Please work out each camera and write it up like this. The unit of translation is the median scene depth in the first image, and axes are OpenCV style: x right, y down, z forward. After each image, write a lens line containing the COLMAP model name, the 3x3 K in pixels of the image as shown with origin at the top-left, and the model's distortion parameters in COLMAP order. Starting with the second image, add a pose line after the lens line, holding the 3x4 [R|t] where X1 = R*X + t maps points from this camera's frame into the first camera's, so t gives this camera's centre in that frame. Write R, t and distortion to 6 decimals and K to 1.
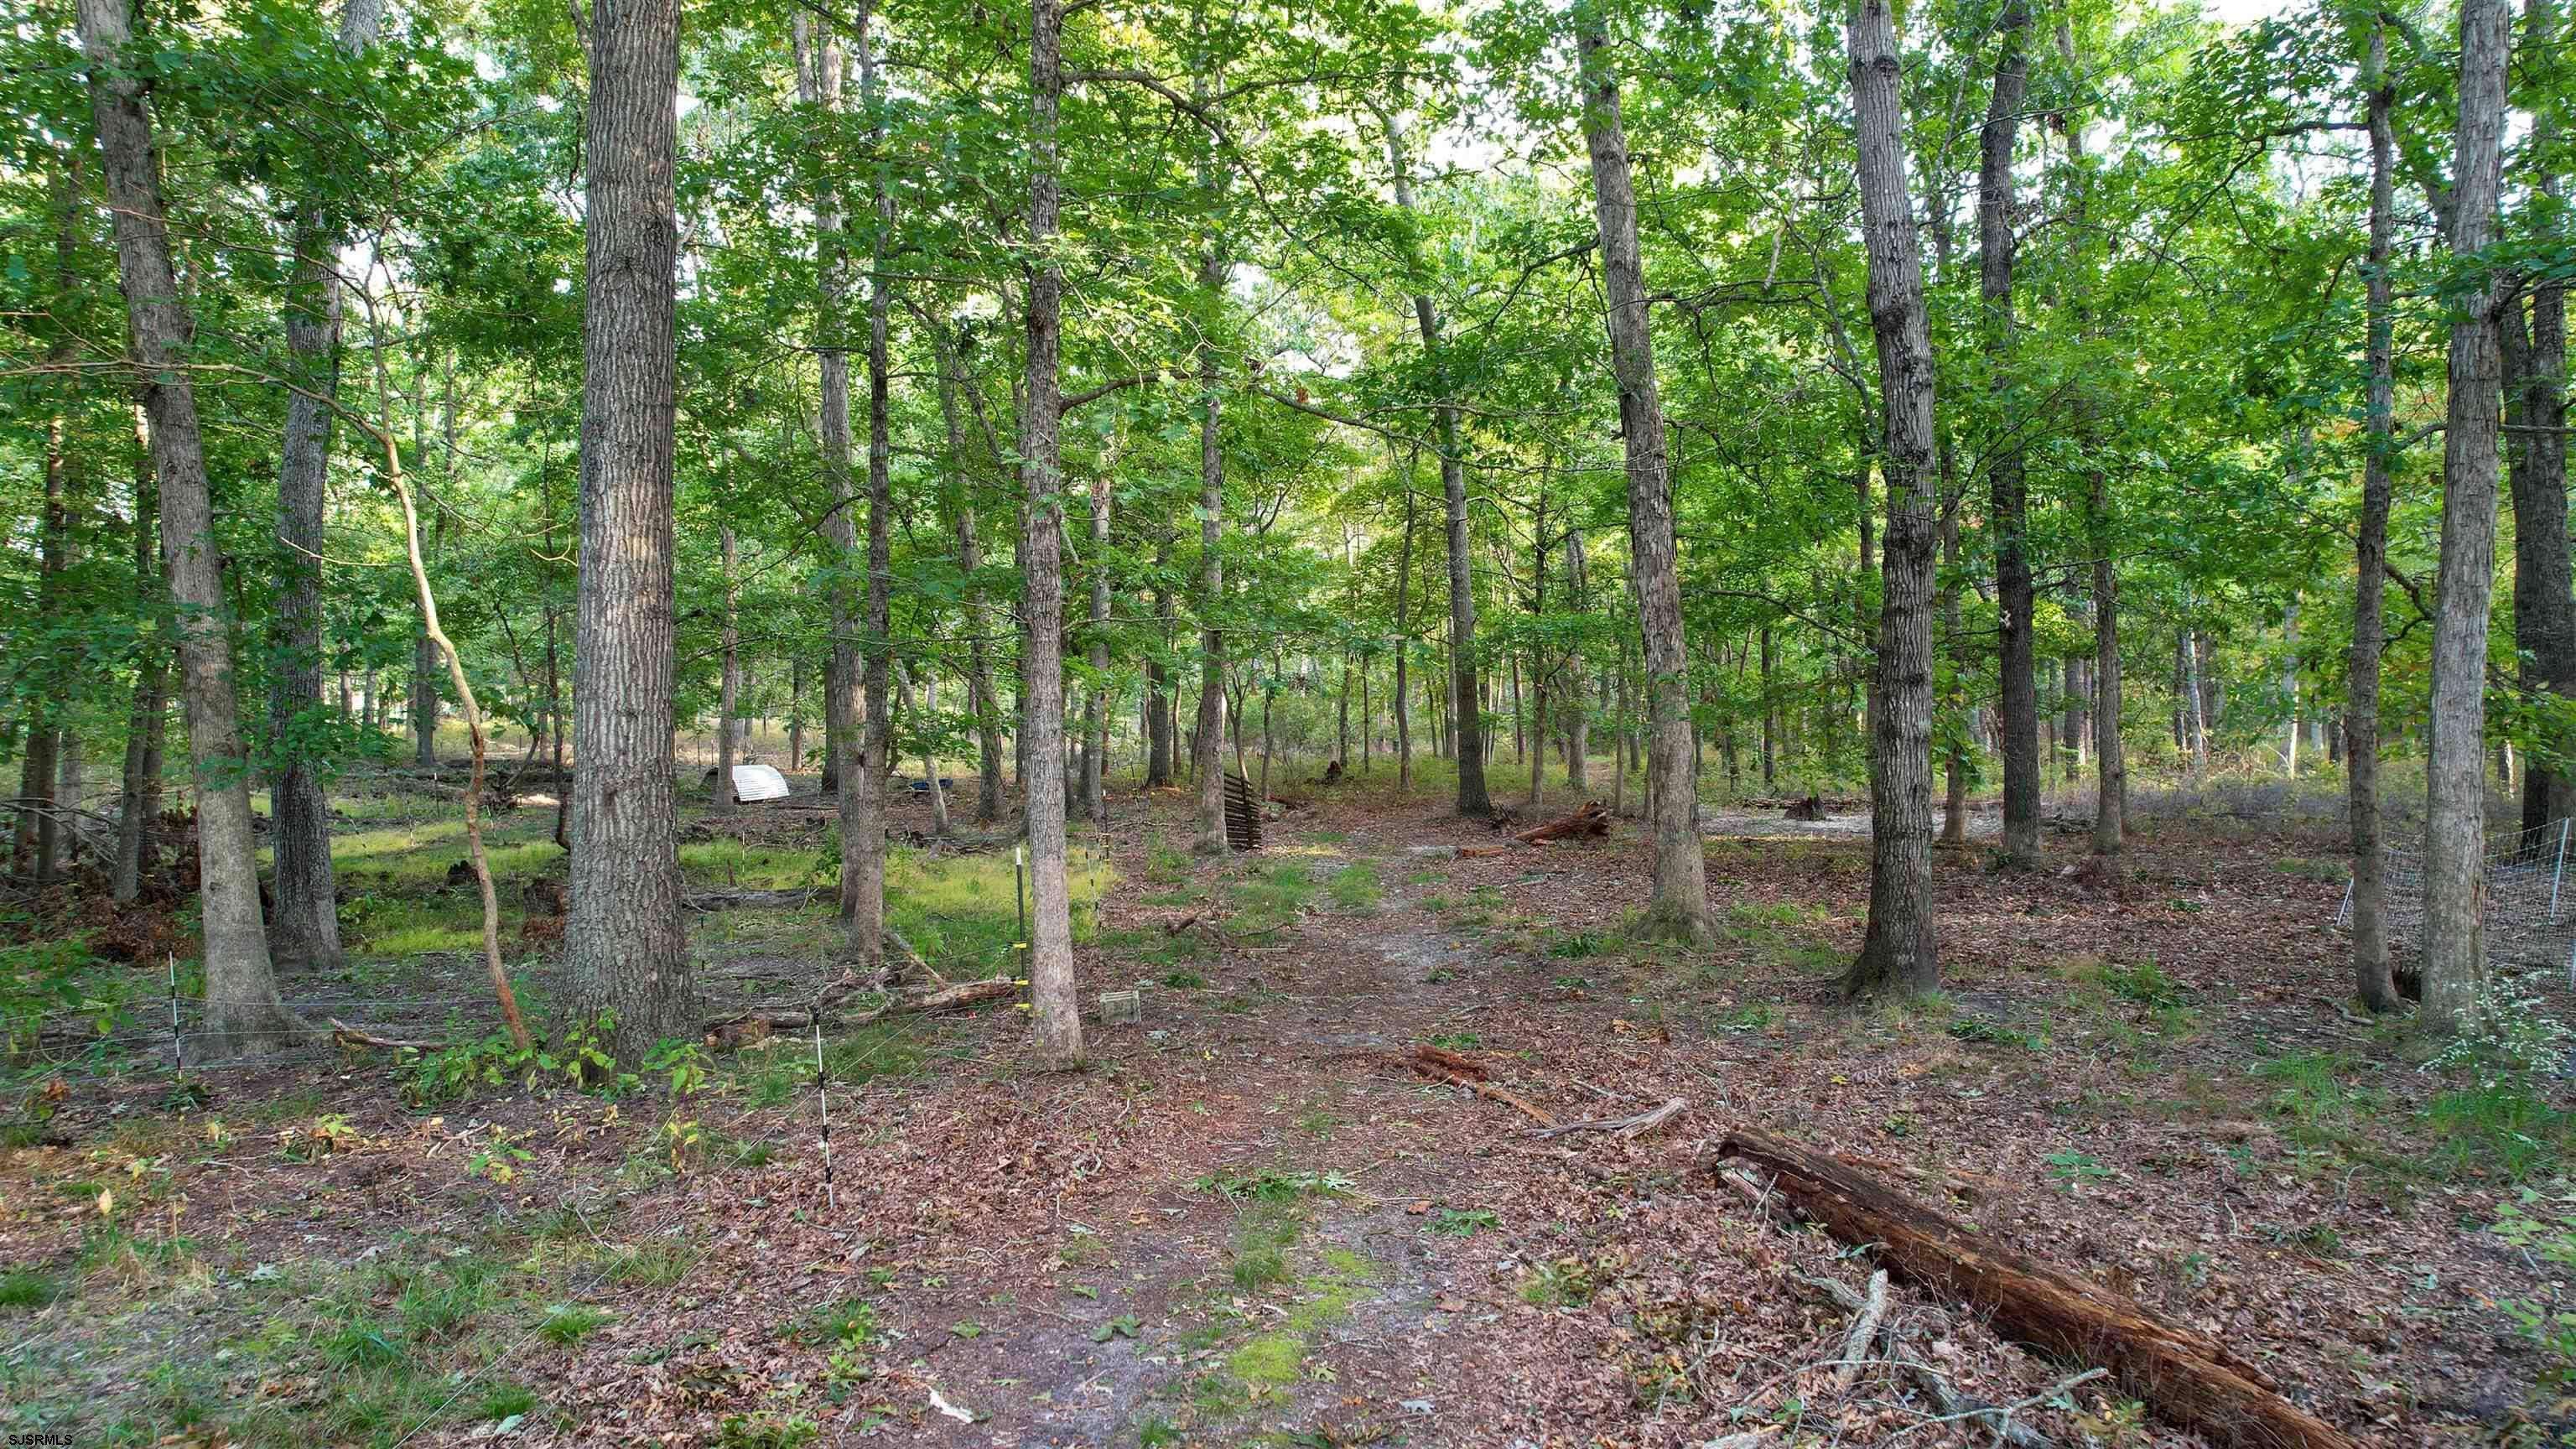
lens RADIAL K [[1649.0, 0, 1282.6], [0, 1649.0, 731.3], [0, 0, 1]] dist [0.003617, 0.001950]
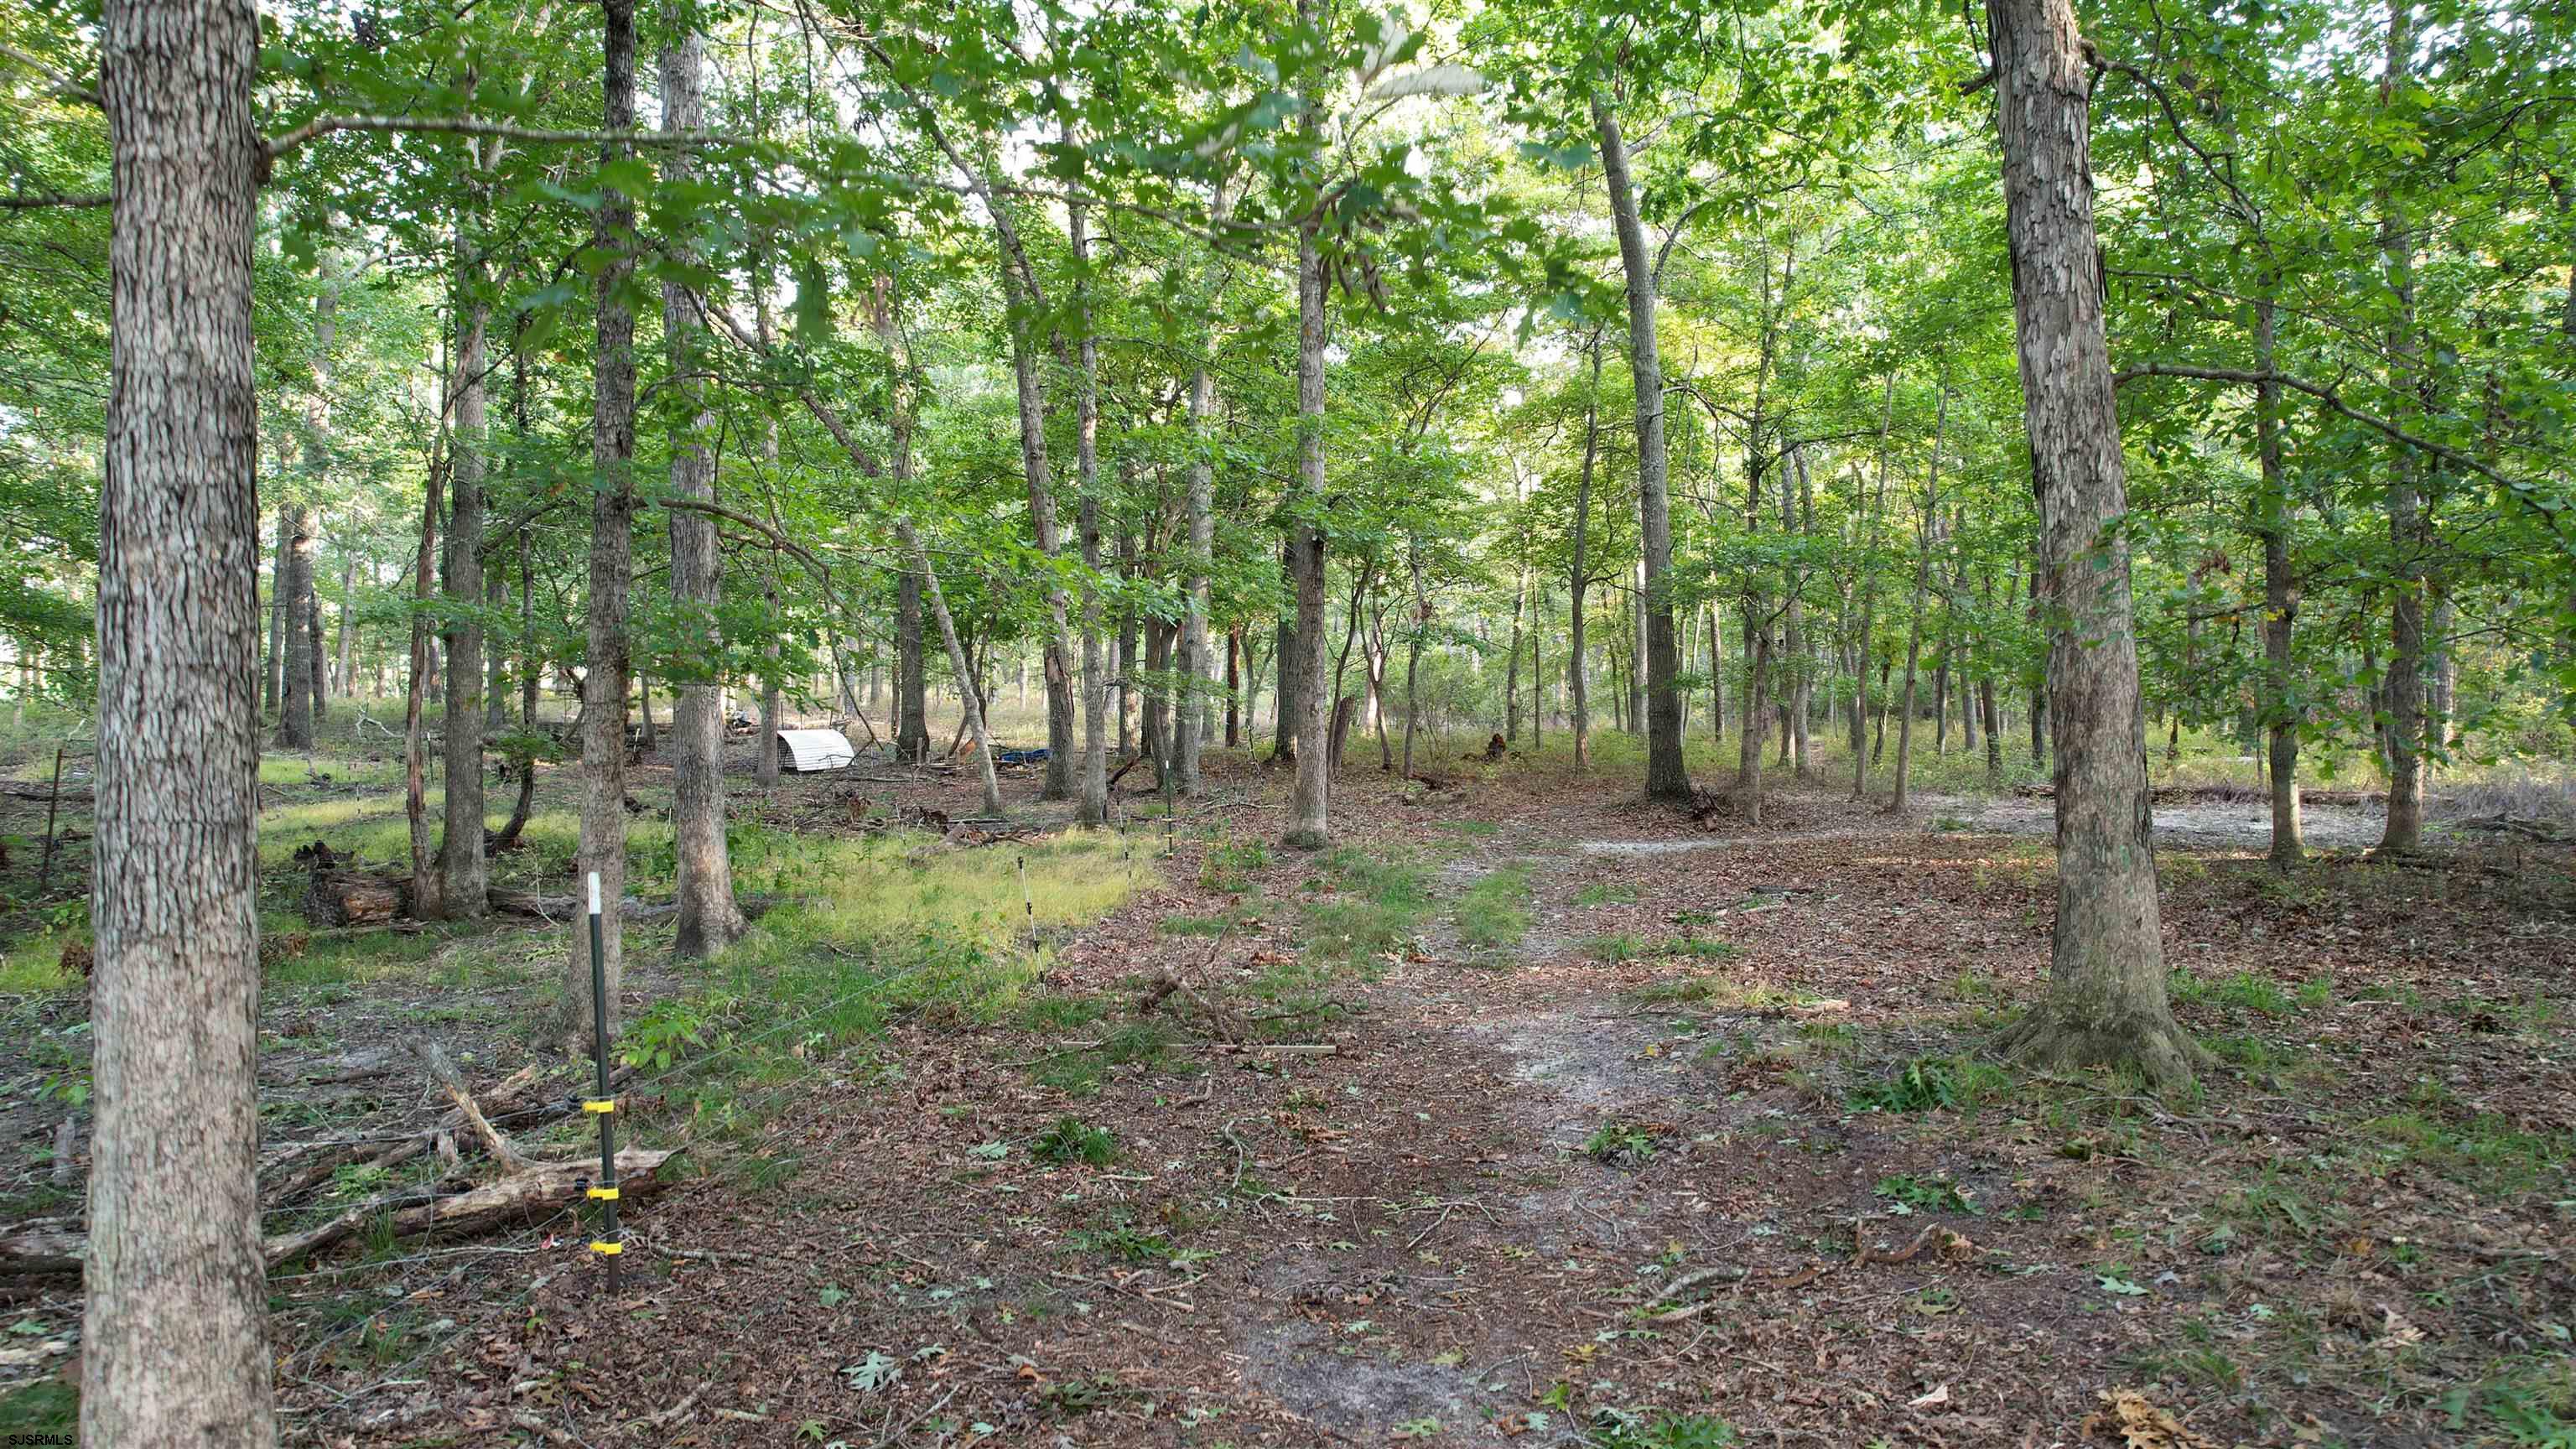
lens RADIAL K [[1649.0, 0, 1298.0], [0, 1649.0, 718.2], [0, 0, 1]] dist [0.003617, 0.001950]
pose [[0.994946, 0.010331, -0.099880, 0.016617], [-0.009889, 0.999939, 0.004927, 0.007842], [0.099924, -0.003915, 0.994987, 0.173908]]
